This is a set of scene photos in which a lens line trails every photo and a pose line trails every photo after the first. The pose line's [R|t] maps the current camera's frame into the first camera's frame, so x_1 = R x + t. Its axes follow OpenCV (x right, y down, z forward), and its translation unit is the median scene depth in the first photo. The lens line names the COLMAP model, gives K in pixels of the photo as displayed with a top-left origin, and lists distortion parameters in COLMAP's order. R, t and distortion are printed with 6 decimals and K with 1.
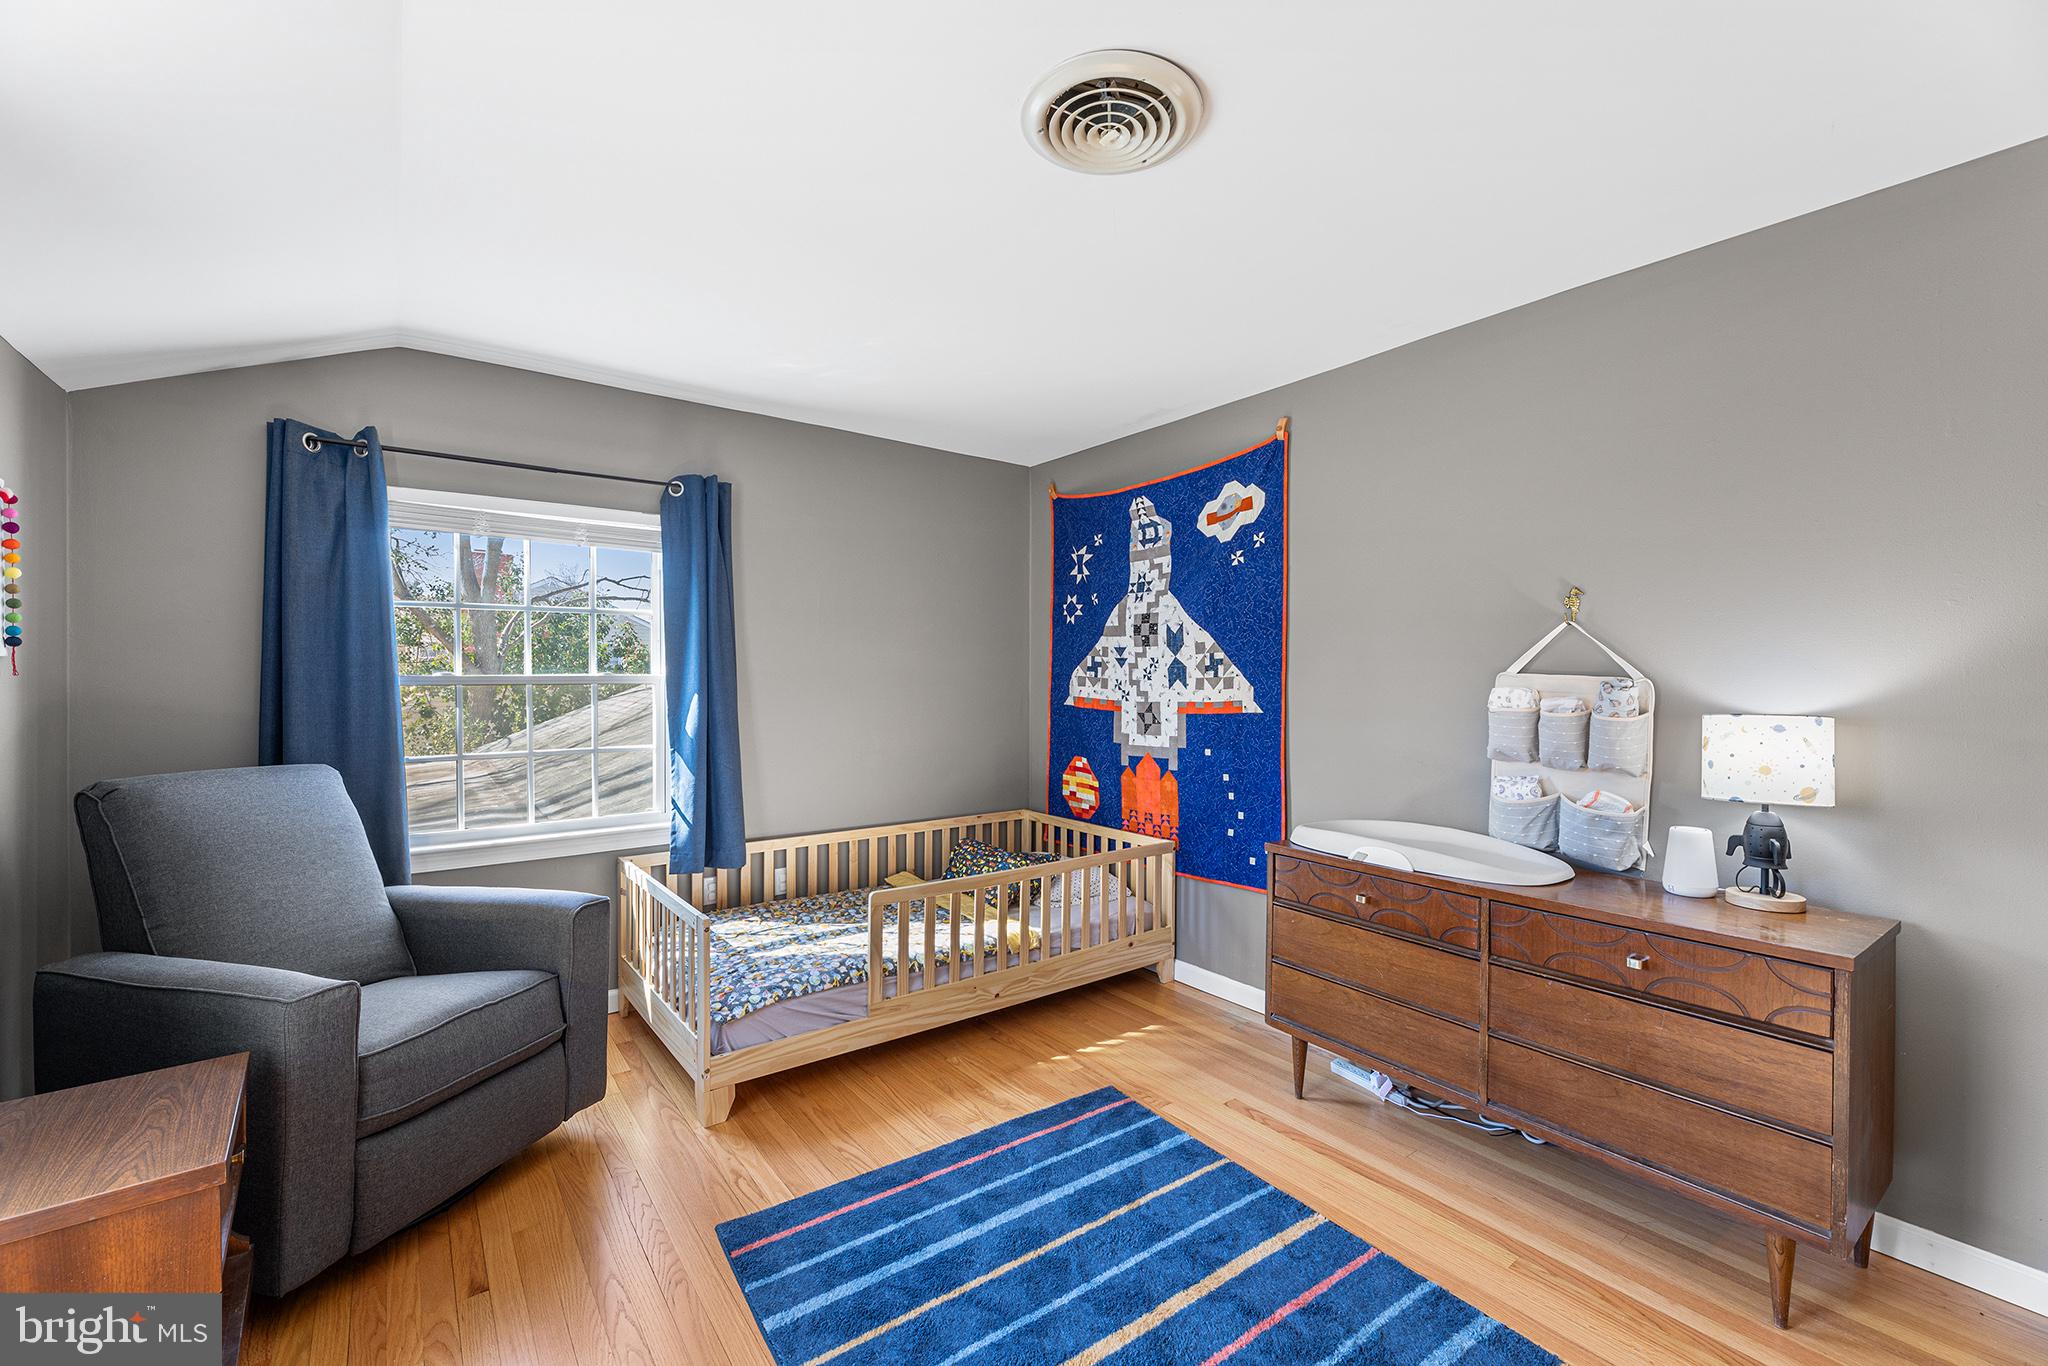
lens RADIAL K [[821.2, 0, 1005.5], [0, 821.2, 690.3], [0, 0, 1]] dist [-0.001135, -0.000110]
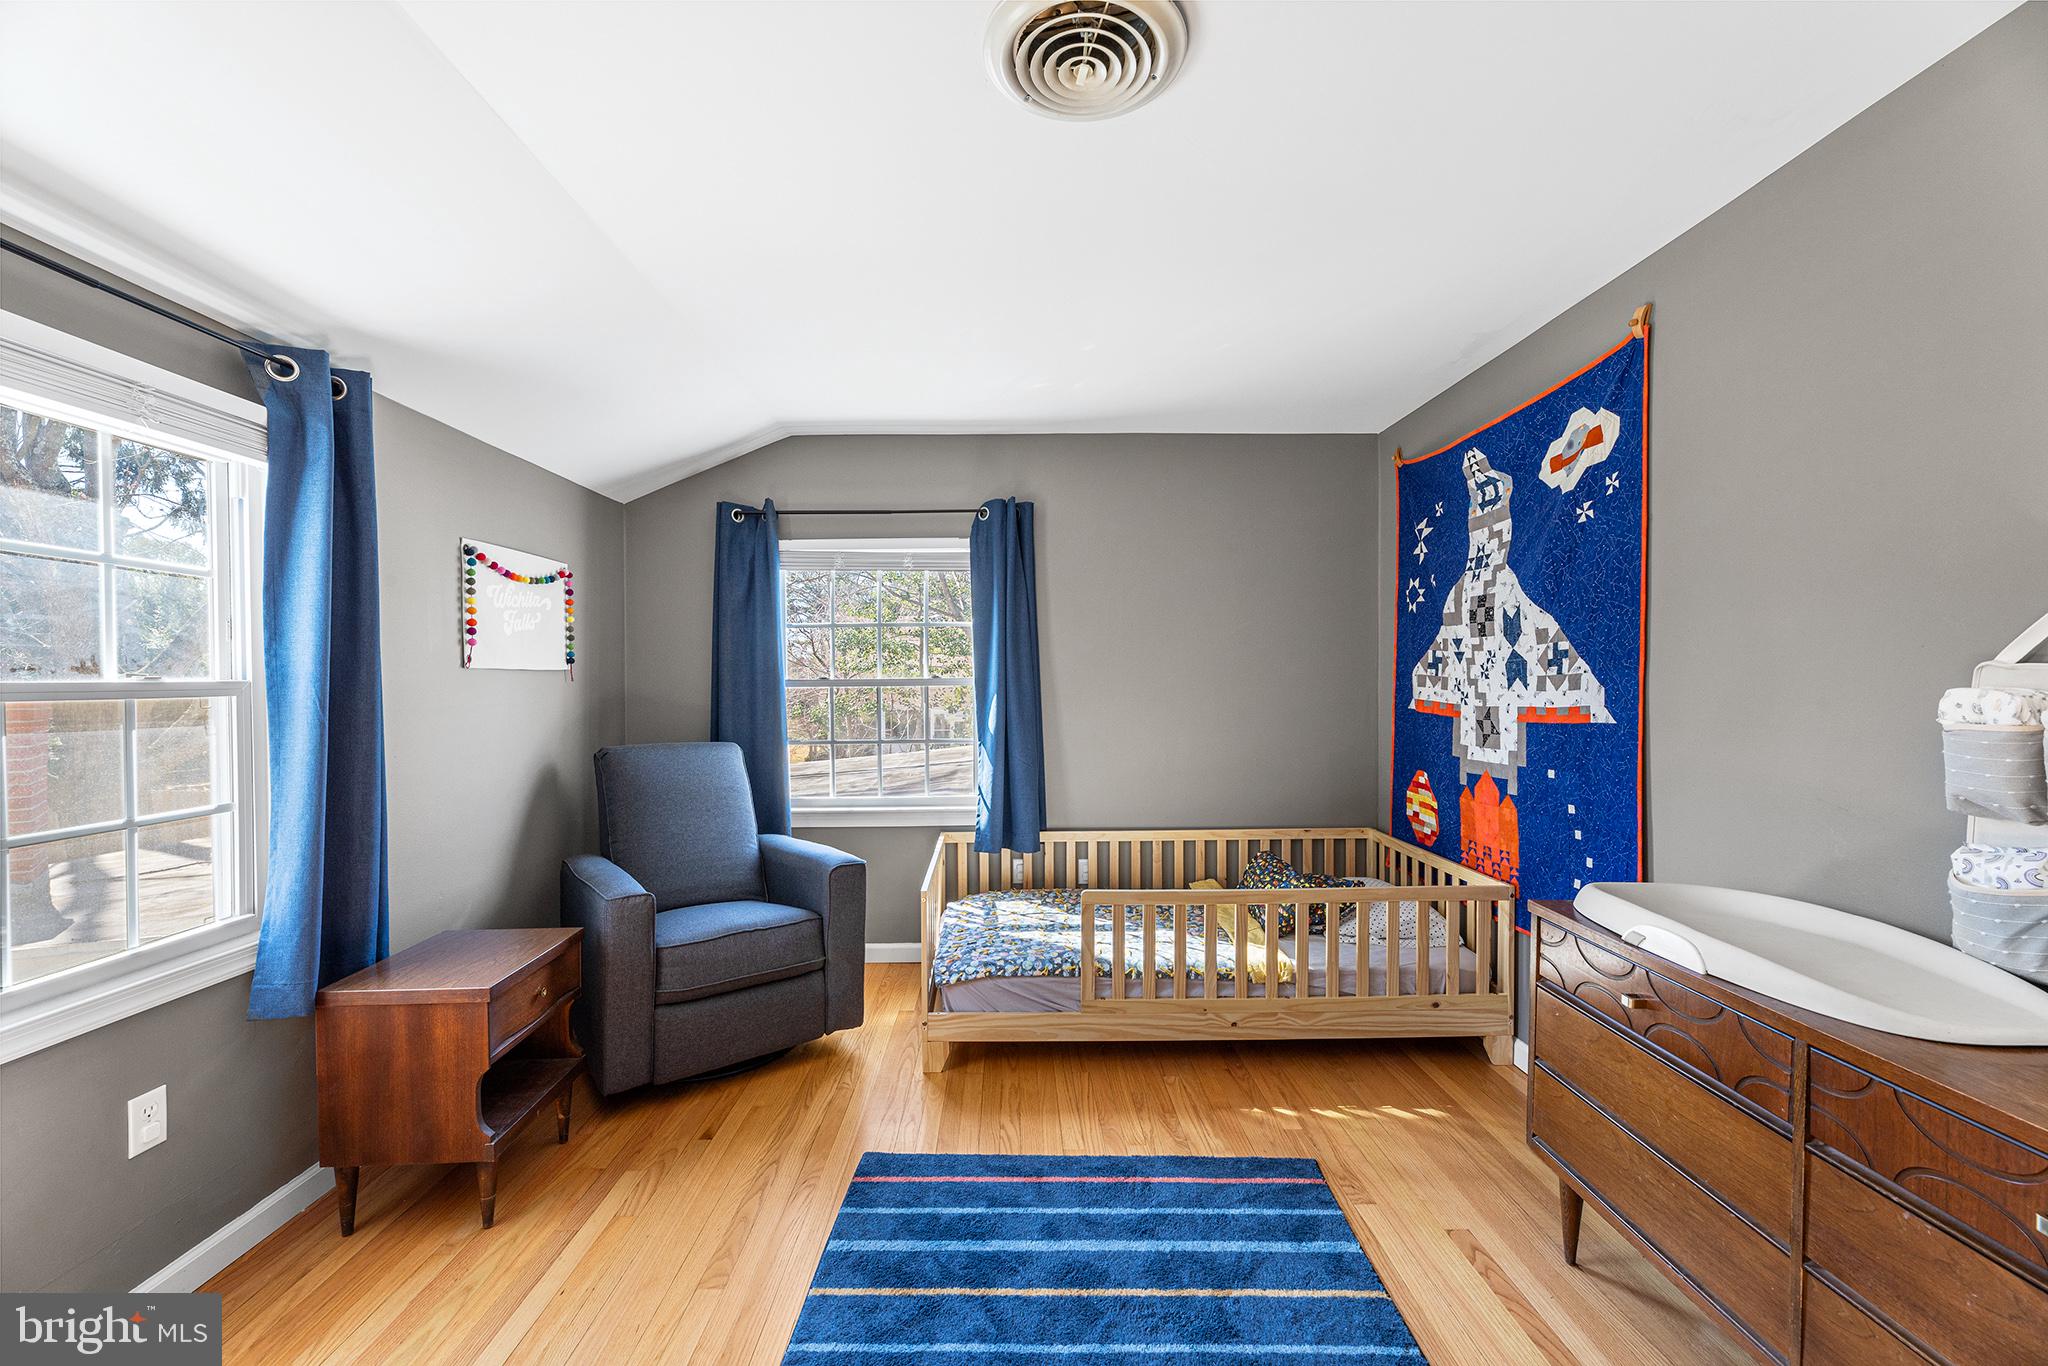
lens RADIAL K [[801.5, 0, 1017.4], [0, 801.5, 694.4], [0, 0, 1]] dist [-0.003081, -0.000121]
pose [[0.815746, 0.004208, -0.578394, 0.327265], [-0.001657, 0.999986, 0.004938, -0.000726], [0.578407, -0.003070, 0.815742, 0.140057]]
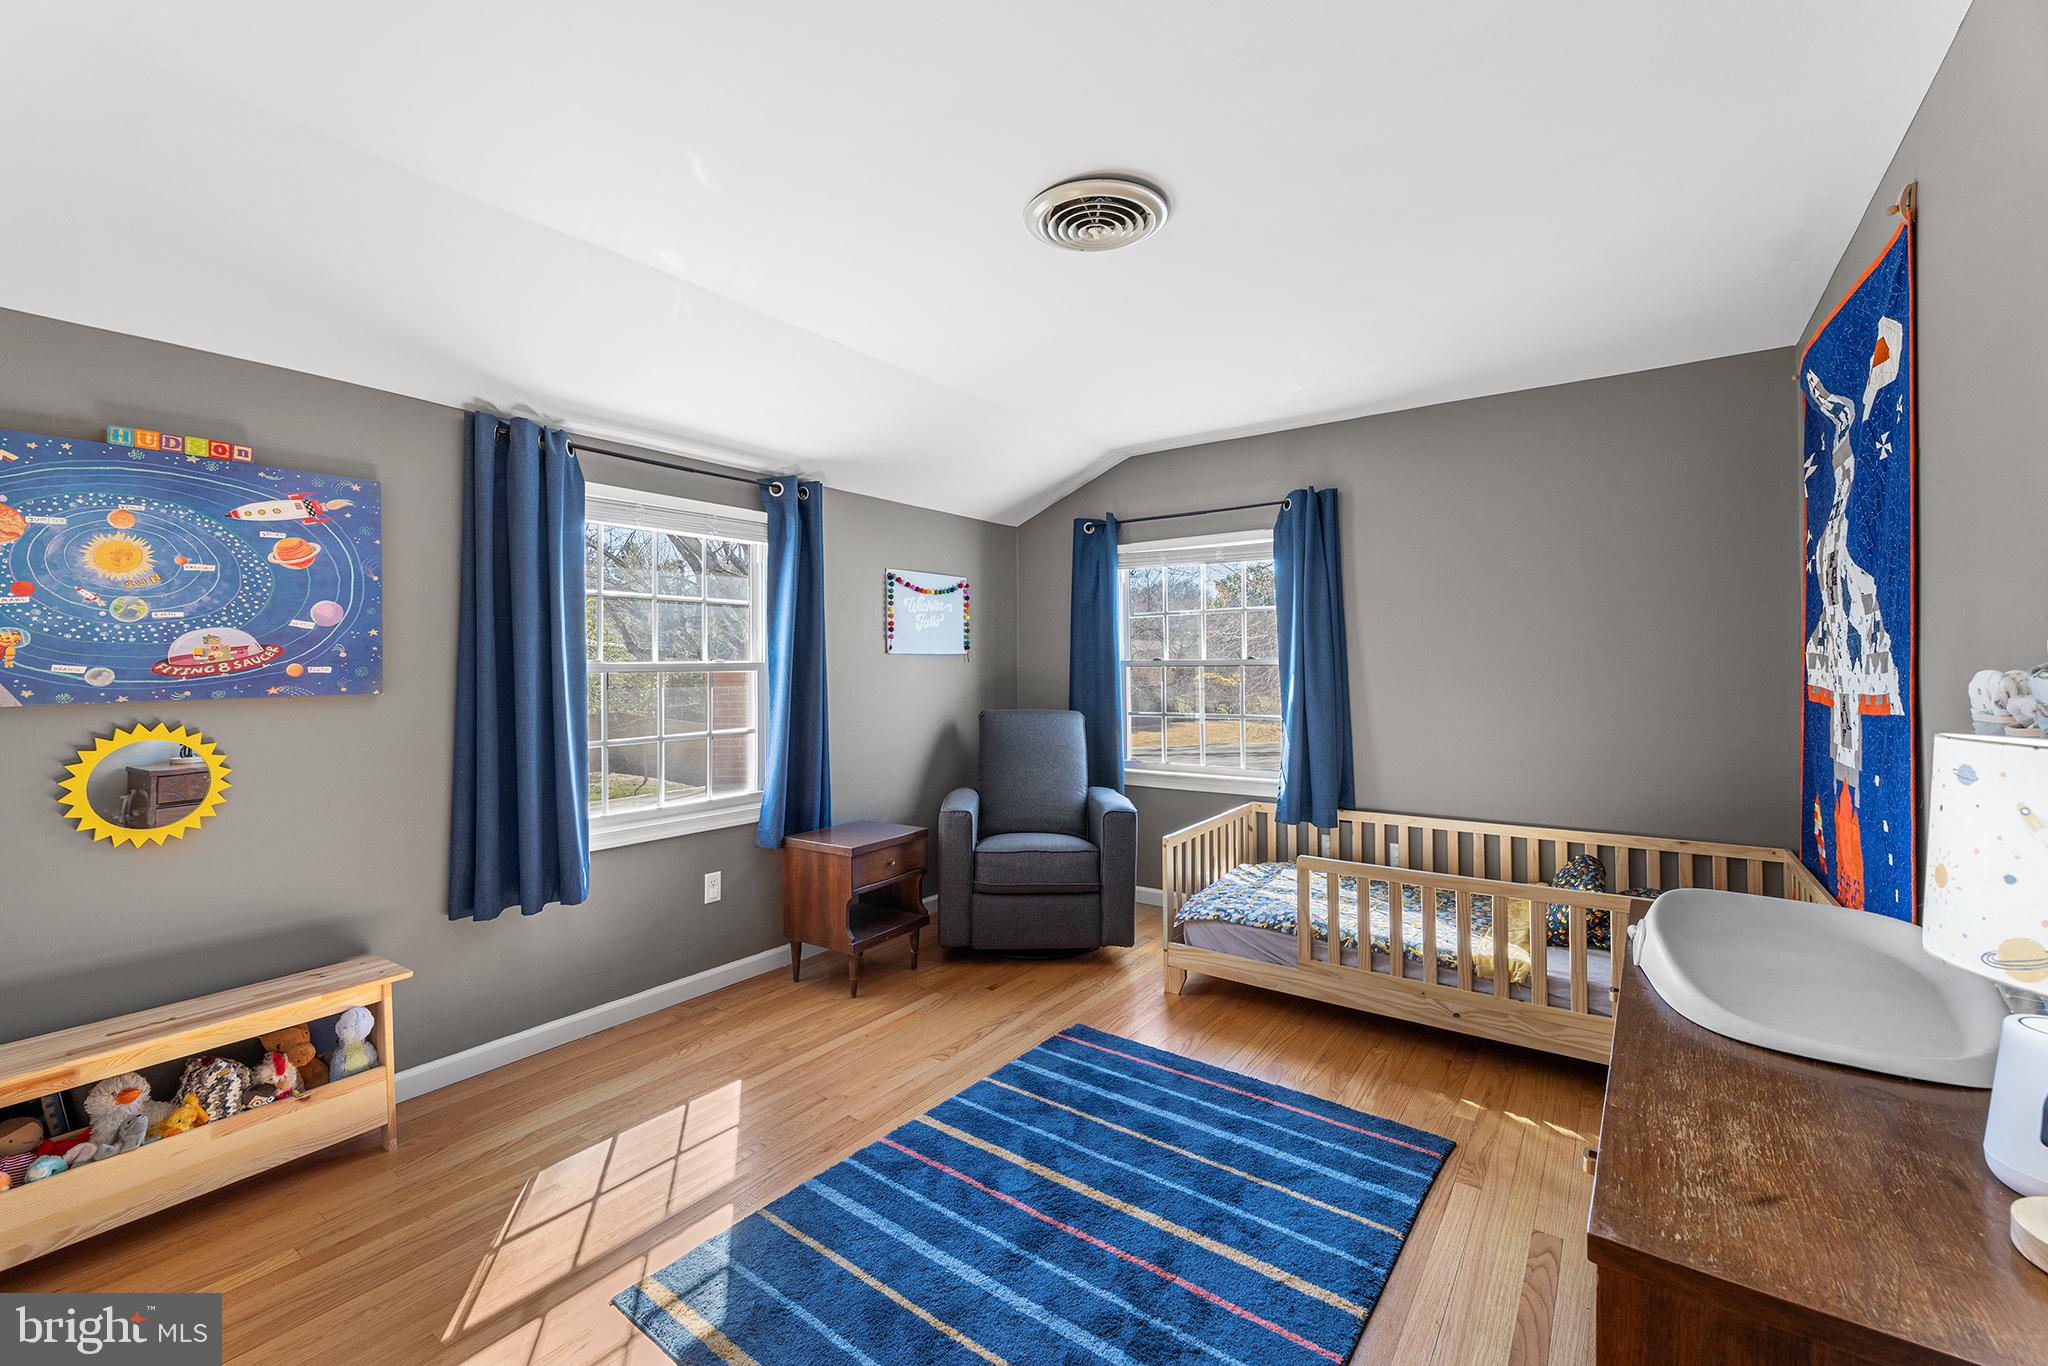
lens RADIAL K [[830.8, 0, 1024.1], [0, 830.8, 659.3], [0, 0, 1]] dist [-0.003474, -0.000025]
pose [[0.322793, -0.008561, -0.946431, 0.735487], [-0.007182, 0.999908, -0.011494, -0.000305], [0.946442, 0.010507, 0.322702, 0.279221]]
